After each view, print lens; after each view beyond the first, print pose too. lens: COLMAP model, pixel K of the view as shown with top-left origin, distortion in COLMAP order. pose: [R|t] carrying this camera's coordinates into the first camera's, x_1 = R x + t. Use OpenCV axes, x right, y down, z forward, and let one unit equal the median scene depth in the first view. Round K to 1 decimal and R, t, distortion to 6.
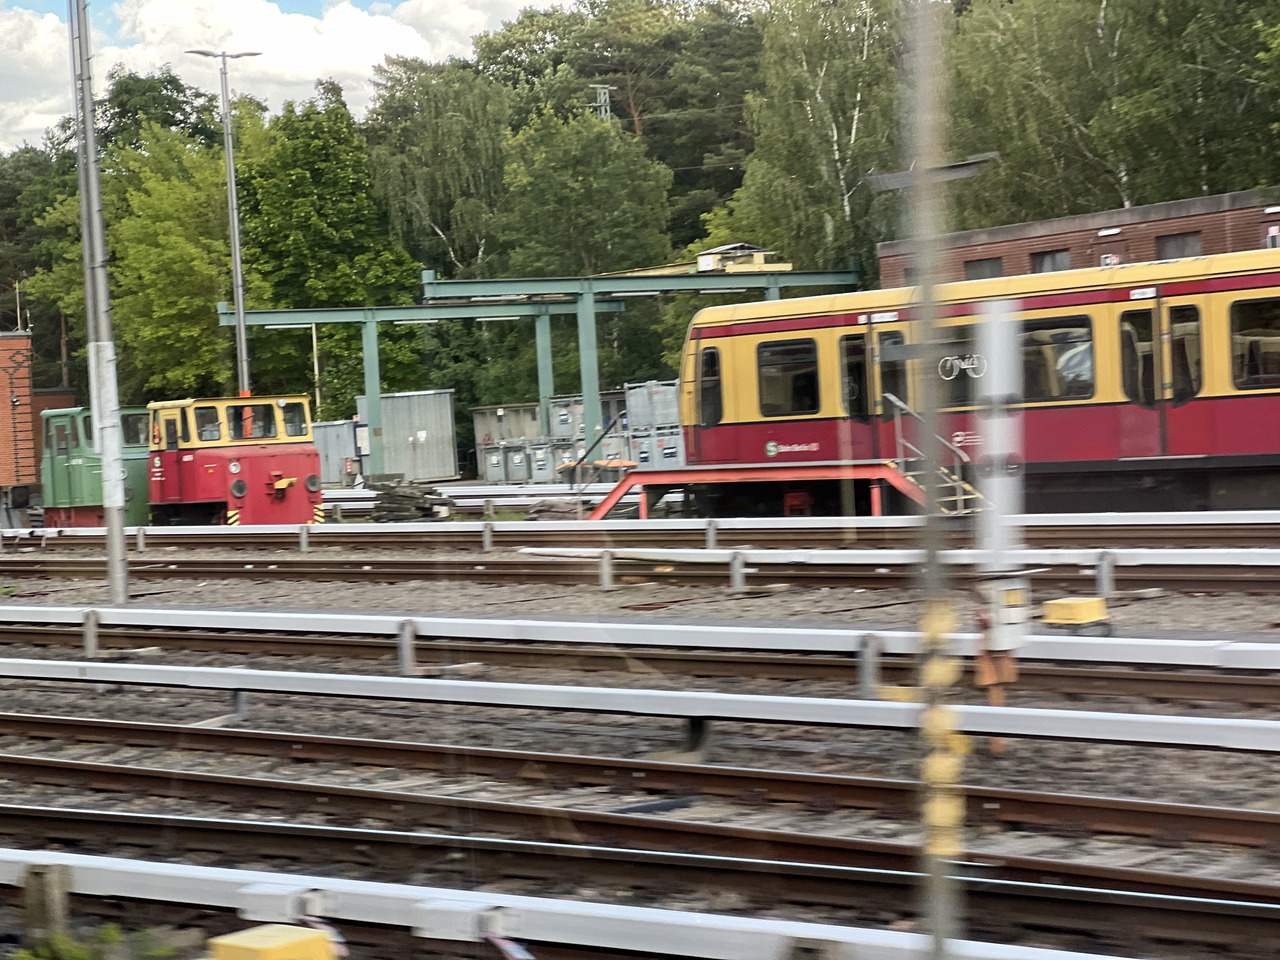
lens RADIAL K [[2841.6, 0, 645.2], [0, 2841.6, 506.1], [0, 0, 1]] dist [-0.184486, 5.696207]
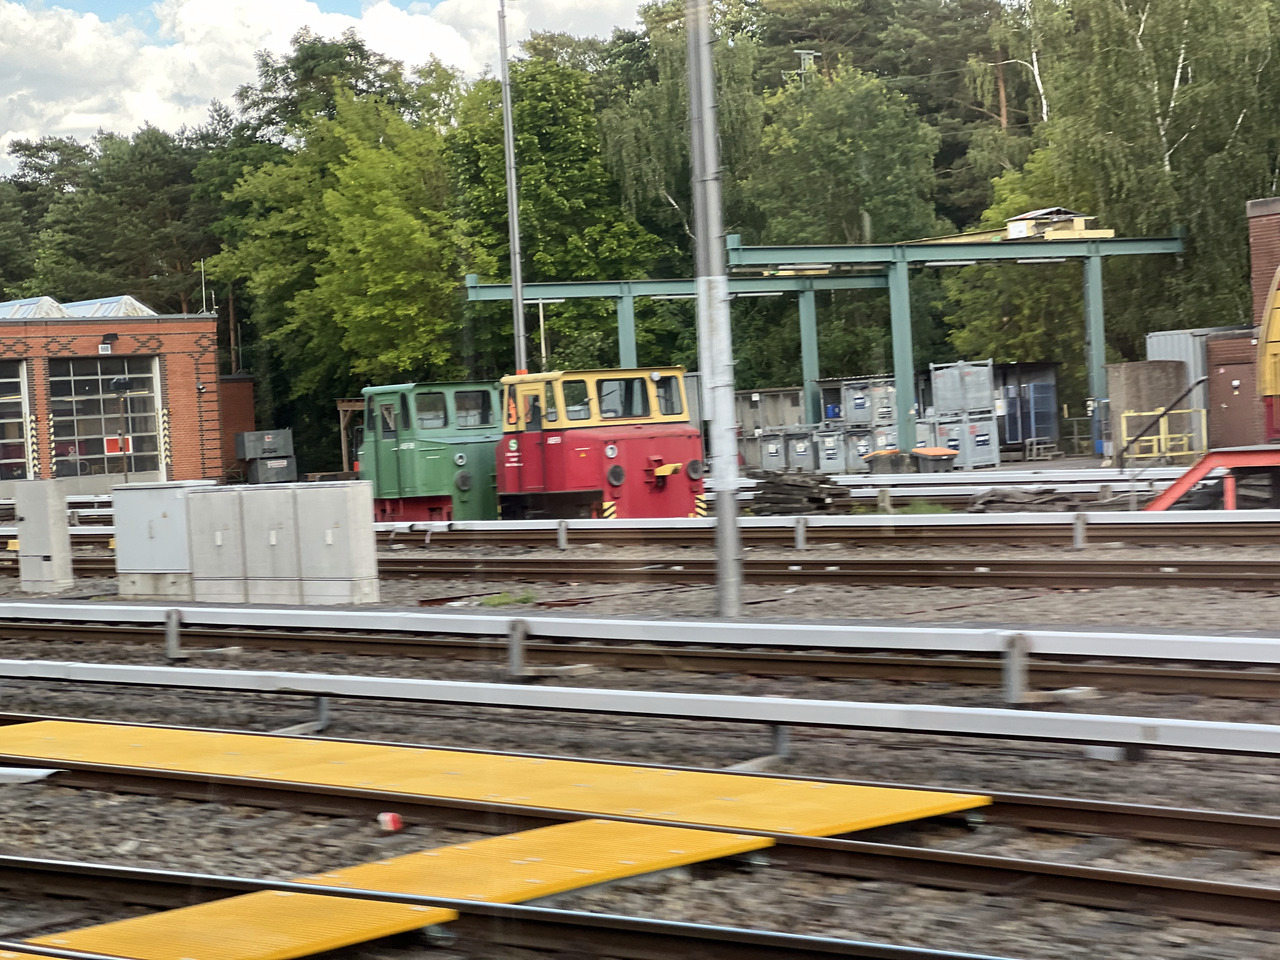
lens RADIAL K [[2836.6, 0, 667.7], [0, 2836.6, 518.3], [0, 0, 1]] dist [-0.065349, 3.446792]
pose [[0.999981, 0.000473, -0.006164, -0.079603], [-0.000445, 0.999989, 0.004676, 0.001715], [0.006166, -0.004673, 0.999970, 0.093142]]
